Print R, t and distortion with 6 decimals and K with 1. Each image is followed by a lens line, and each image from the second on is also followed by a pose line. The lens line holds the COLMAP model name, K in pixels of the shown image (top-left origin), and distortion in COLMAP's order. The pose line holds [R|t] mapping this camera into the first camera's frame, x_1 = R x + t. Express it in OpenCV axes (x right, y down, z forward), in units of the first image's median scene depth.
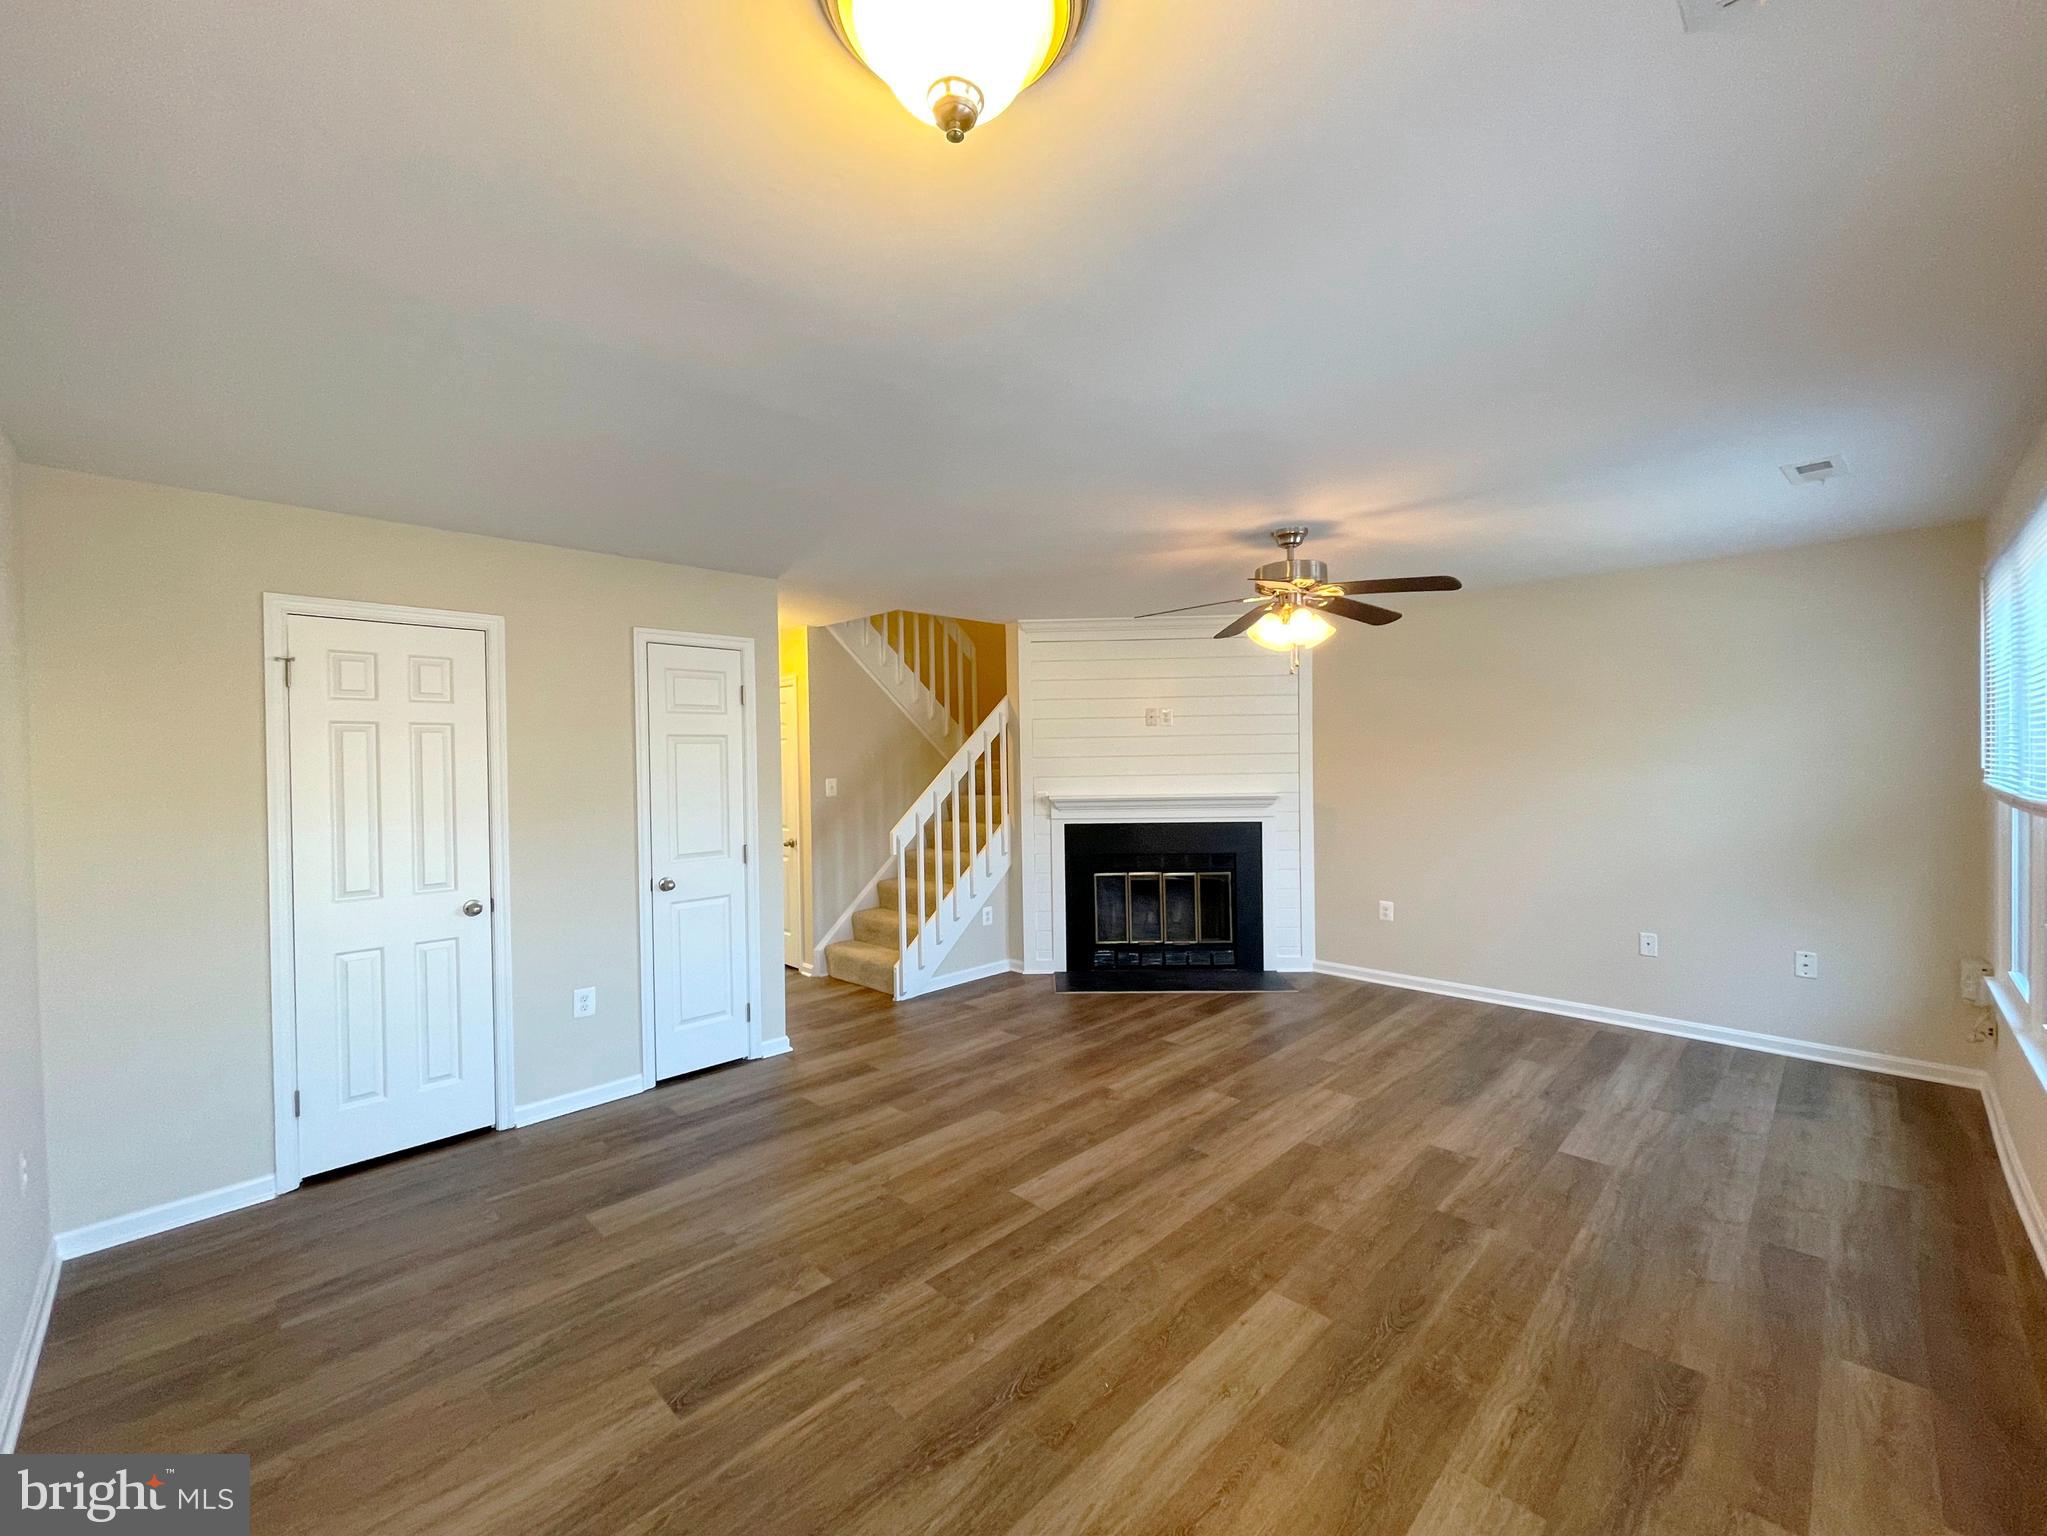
lens RADIAL K [[830.8, 0, 1017.8], [0, 830.8, 780.5], [0, 0, 1]] dist [-0.001275, 0.000148]
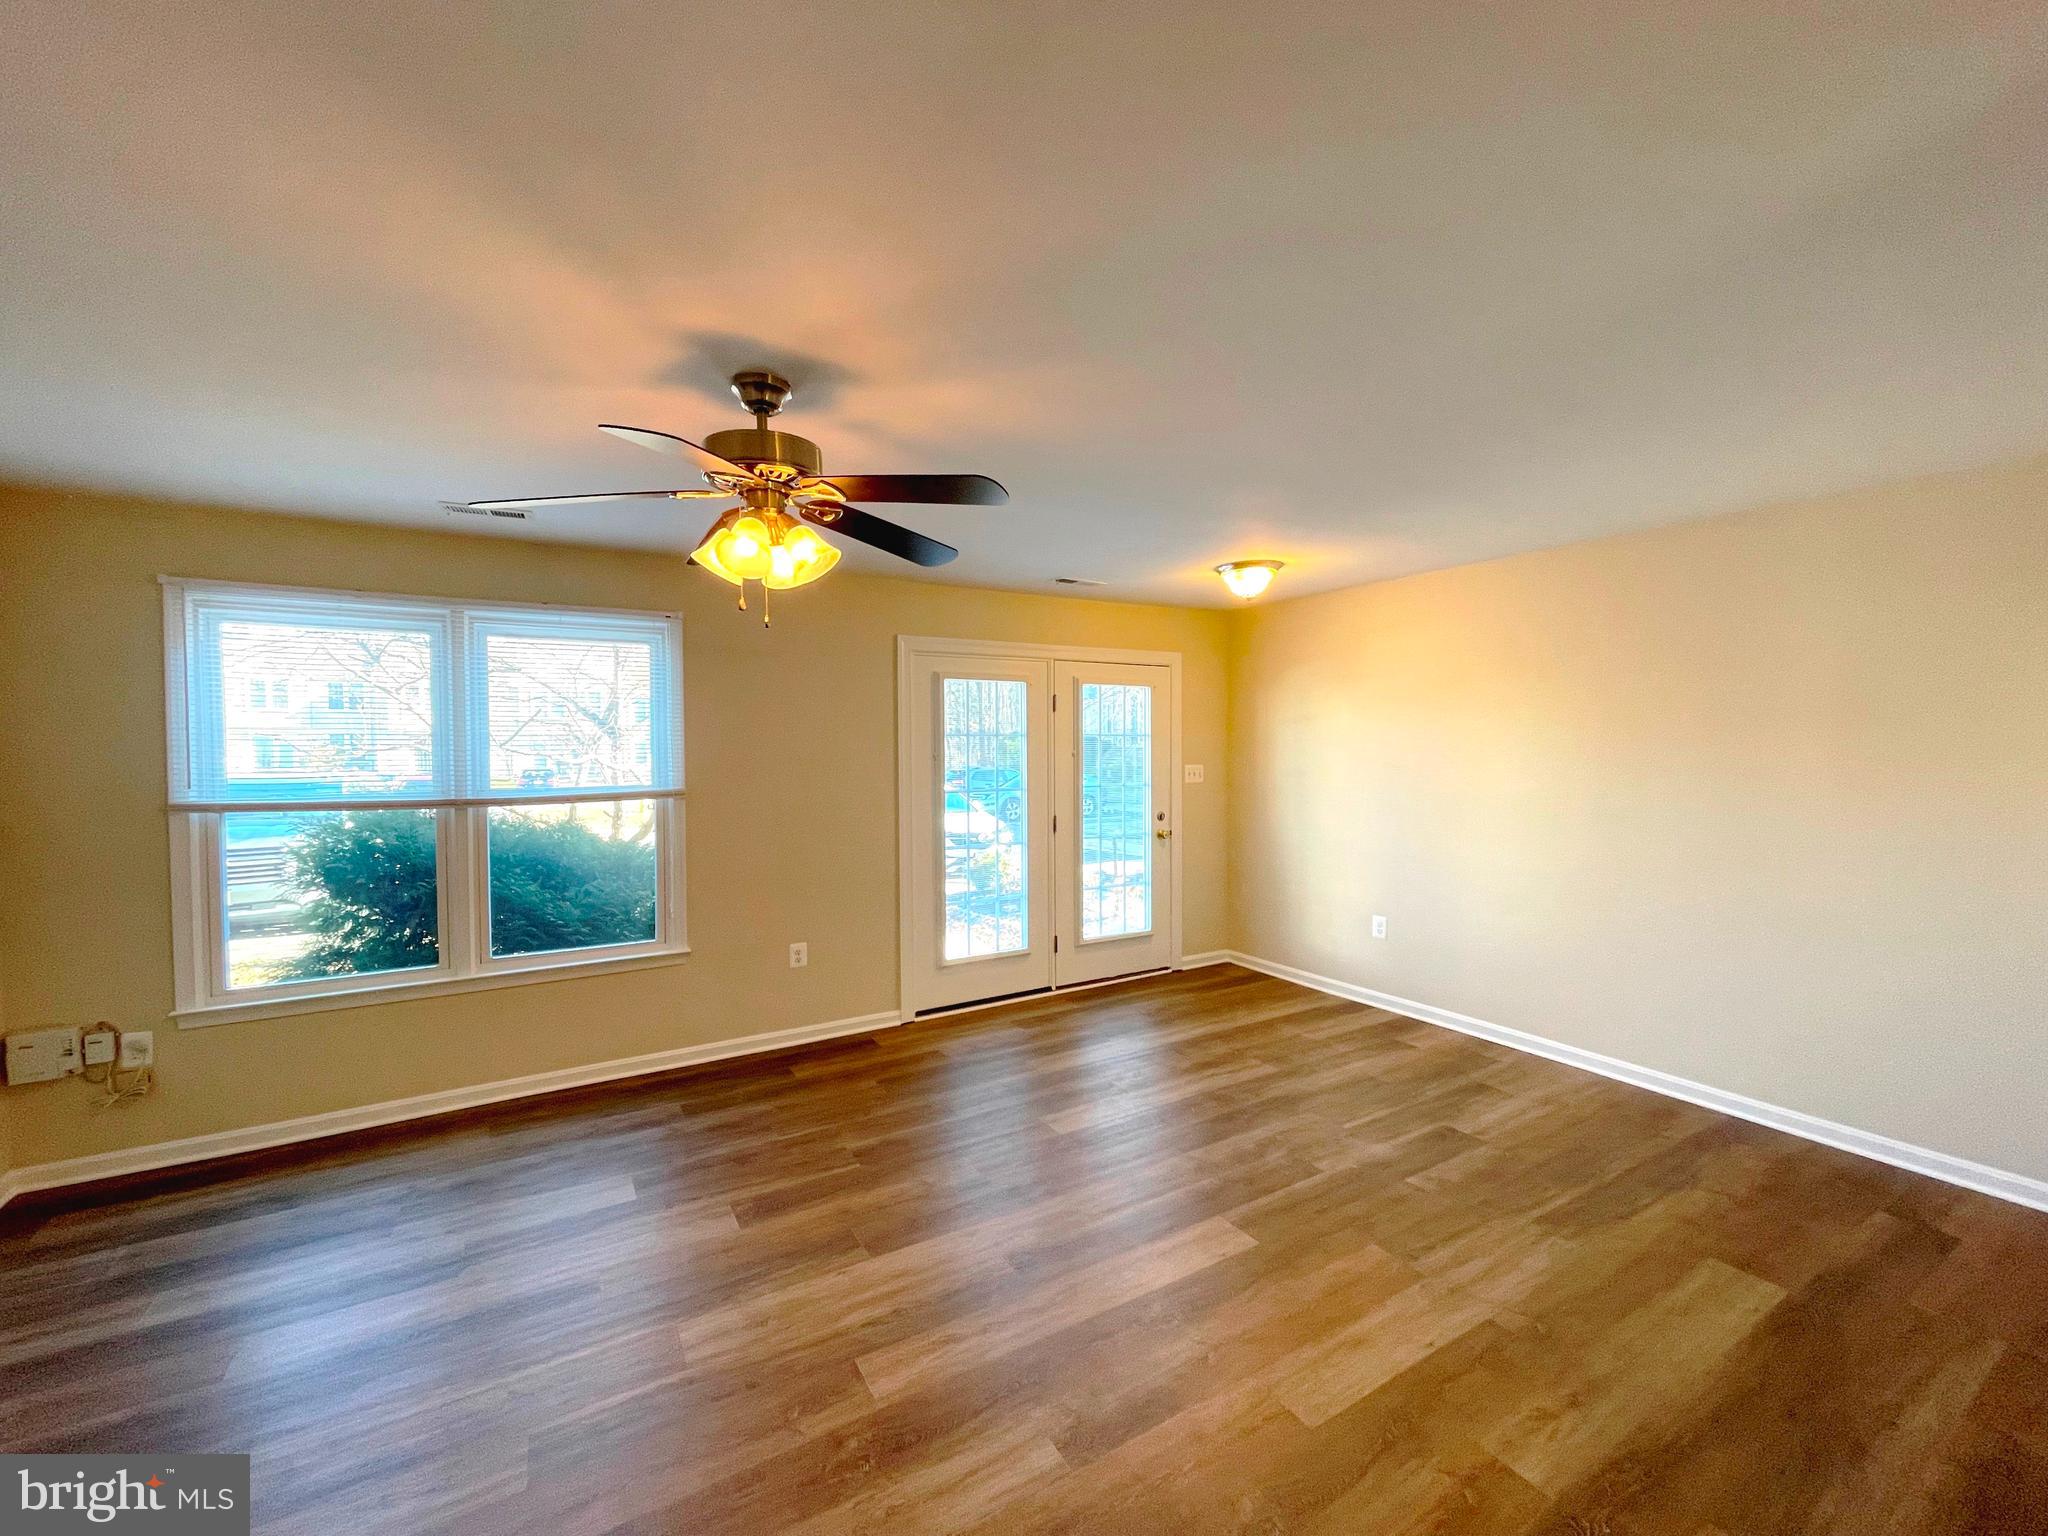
lens RADIAL K [[820.6, 0, 1022.0], [0, 820.6, 770.1], [0, 0, 1]] dist [-0.002216, 0.000268]
pose [[-0.968753, 0.018633, 0.247326, 0.008103], [0.032296, 0.998161, 0.051303, -0.047266], [-0.245915, 0.057688, -0.967573, 1.469661]]
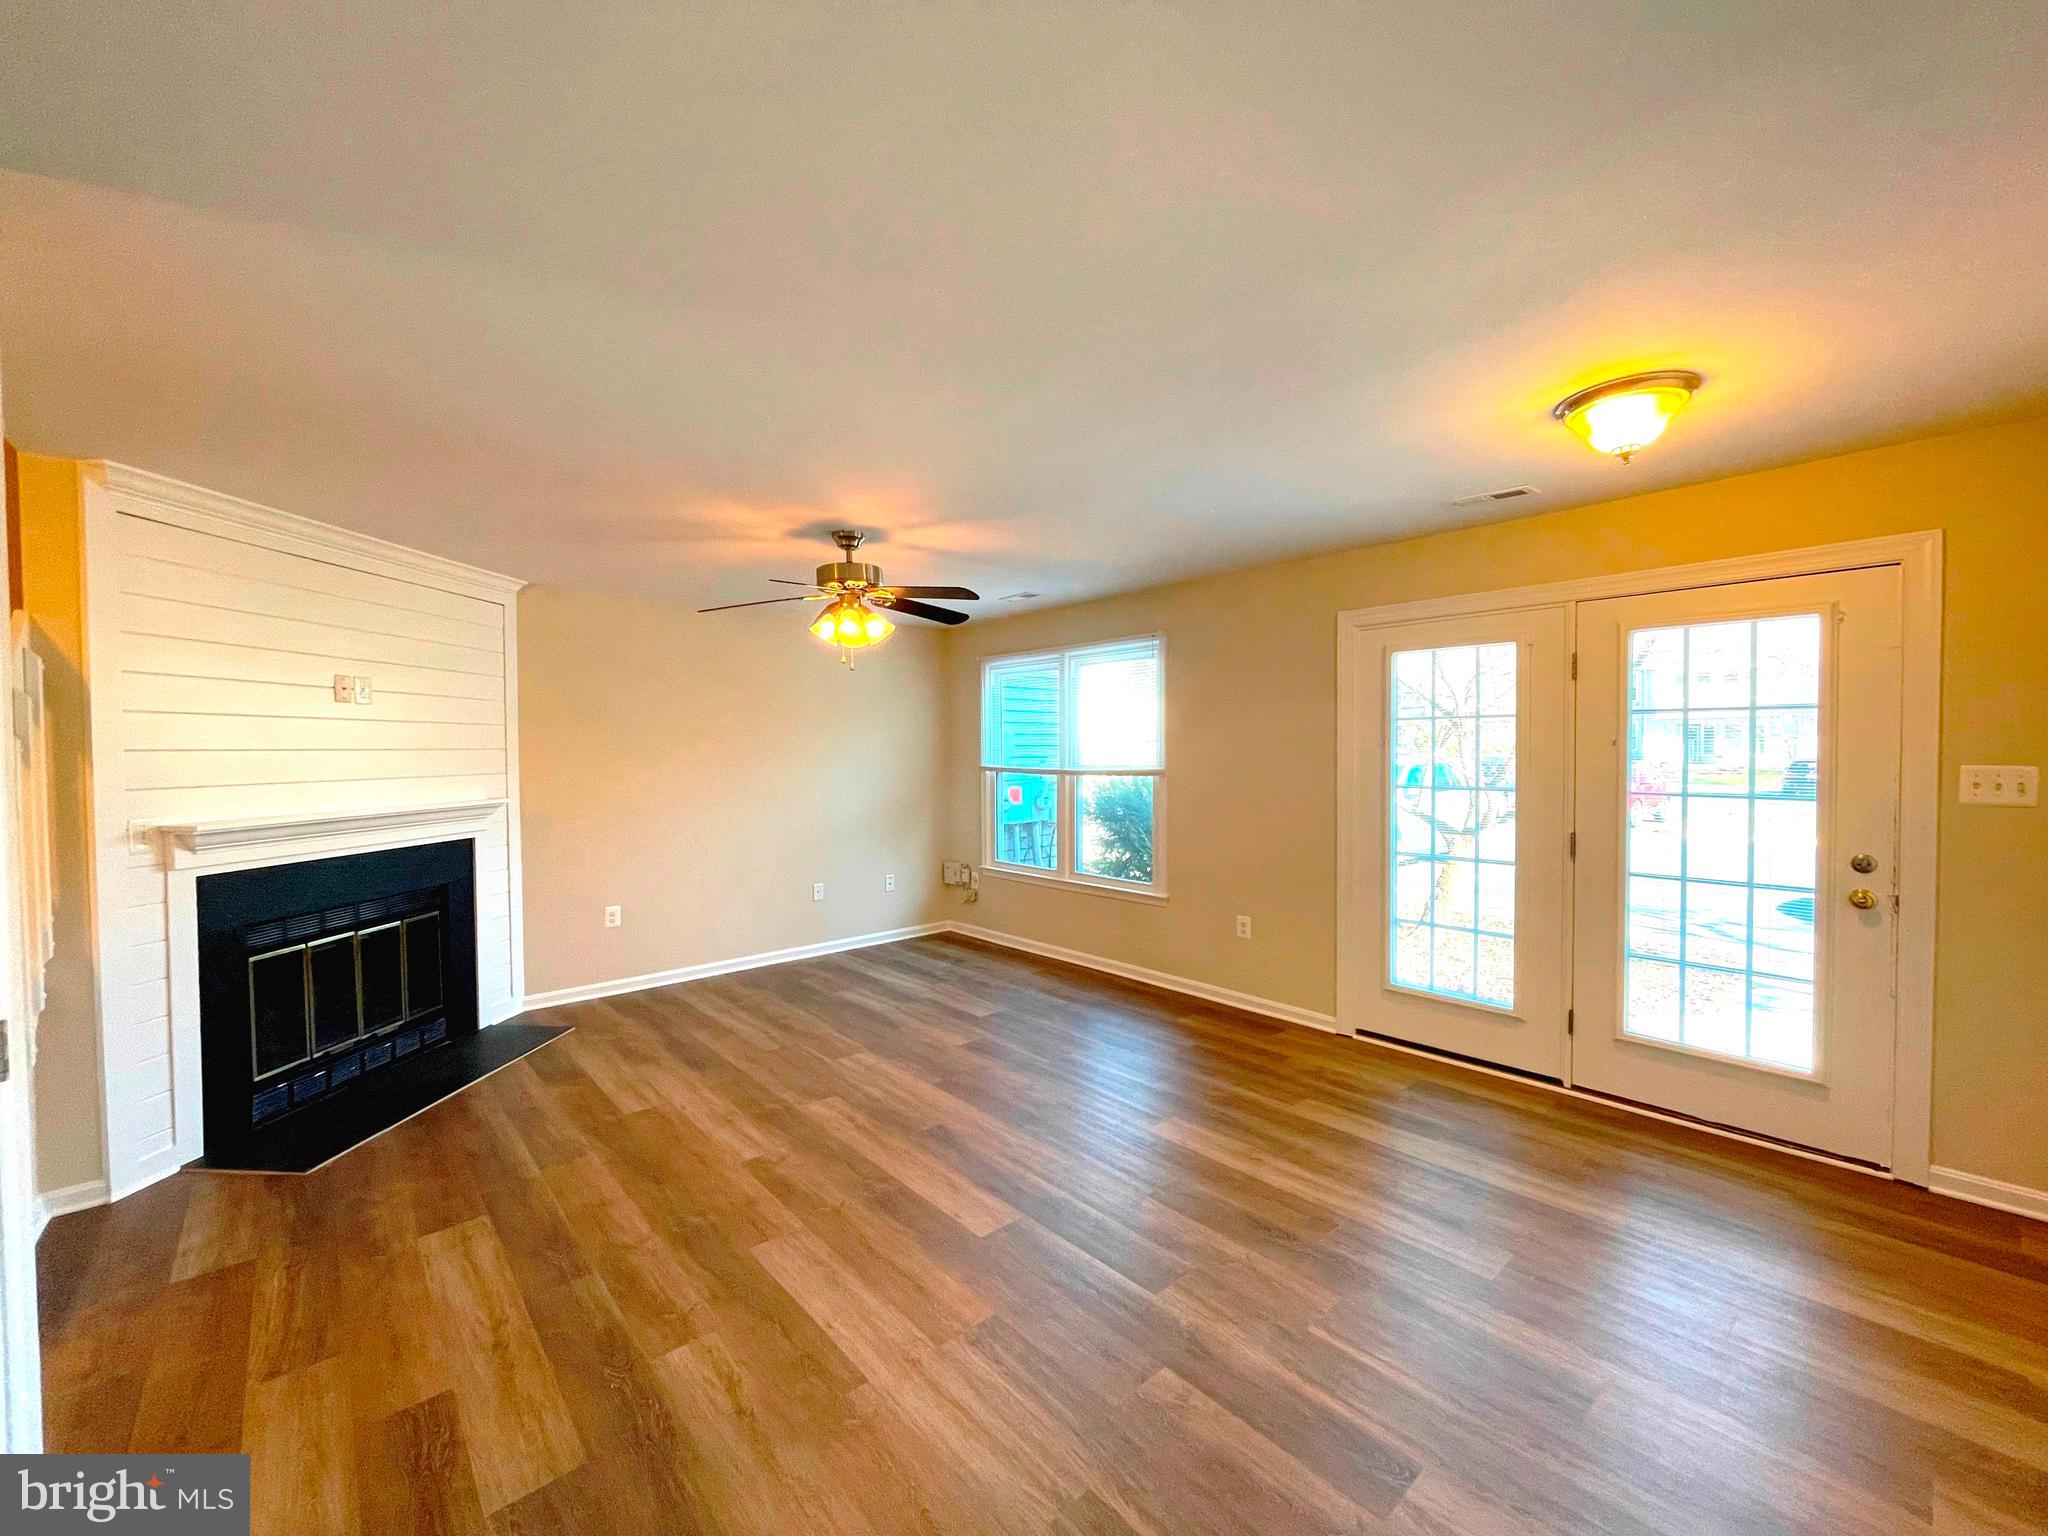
lens RADIAL K [[821.8, 0, 1017.2], [0, 821.8, 769.7], [0, 0, 1]] dist [-0.001653, 0.000794]
pose [[0.066523, -0.008576, 0.997748, -0.675073], [0.036835, 0.999303, 0.006133, 0.000992], [-0.997105, 0.036344, 0.066793, 0.695588]]
